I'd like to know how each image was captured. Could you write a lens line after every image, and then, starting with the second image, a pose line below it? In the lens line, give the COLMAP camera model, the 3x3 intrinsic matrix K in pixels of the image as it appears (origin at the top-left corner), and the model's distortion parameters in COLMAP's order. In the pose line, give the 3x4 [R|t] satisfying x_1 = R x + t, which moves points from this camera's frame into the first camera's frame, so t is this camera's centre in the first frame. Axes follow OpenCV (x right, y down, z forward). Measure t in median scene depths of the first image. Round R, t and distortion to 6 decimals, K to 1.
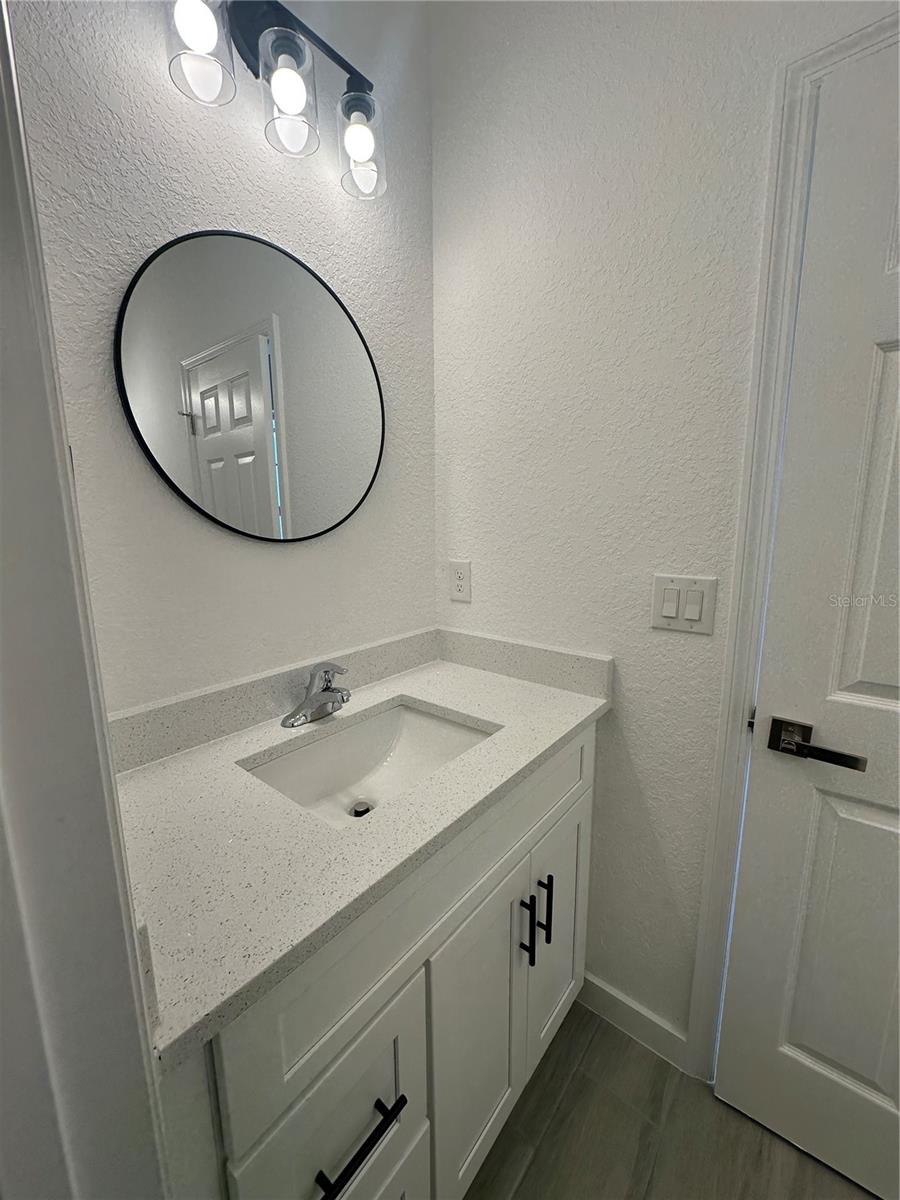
lens RADIAL K [[479.9, 0, 450.0], [0, 479.9, 600.0], [0, 0, 1]] dist [-0.000936, -0.000150]
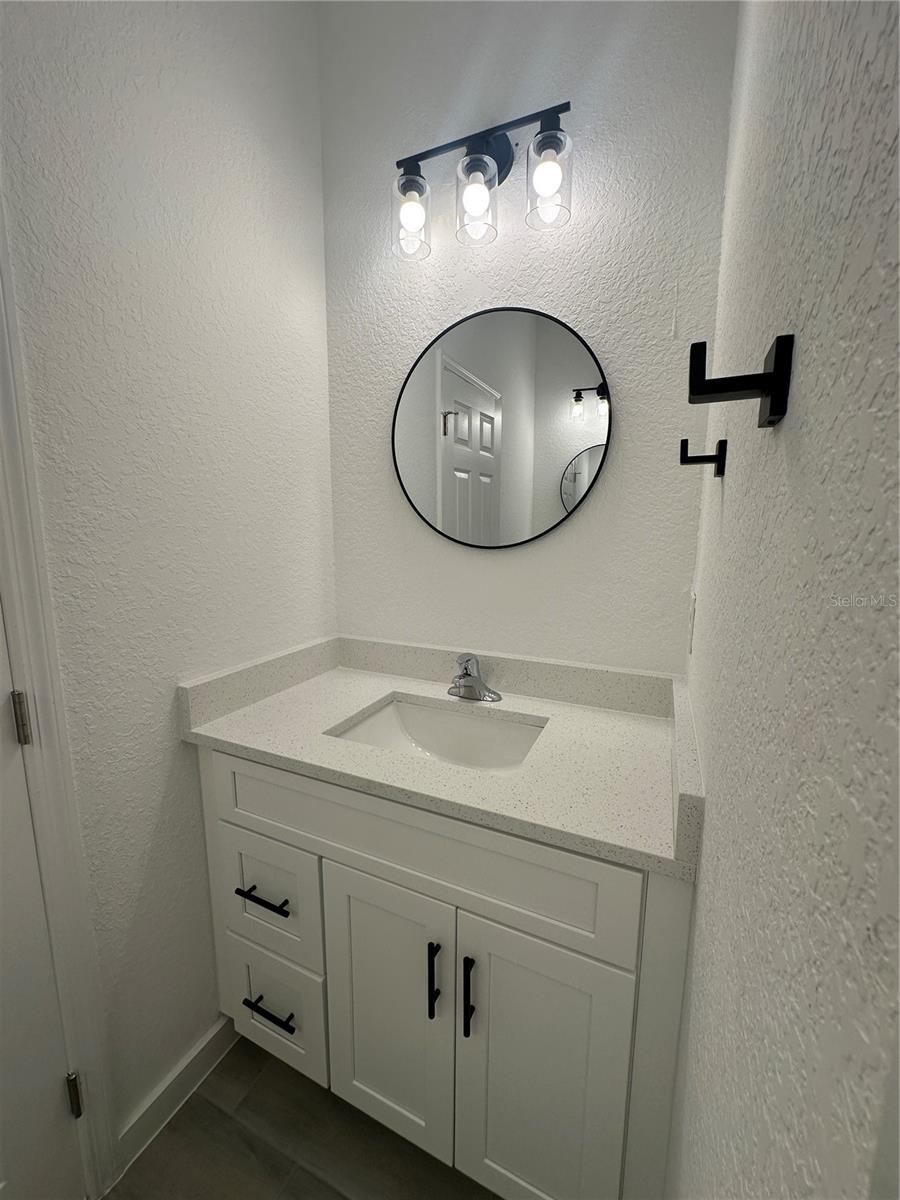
lens RADIAL K [[479.9, 0, 450.0], [0, 479.9, 600.0], [0, 0, 1]] dist [-0.000936, -0.000150]
pose [[0.238841, 0.148775, -0.959594, 0.895648], [-0.170482, 0.979270, 0.109393, -0.127866], [0.955976, 0.137466, 0.259254, 0.649505]]
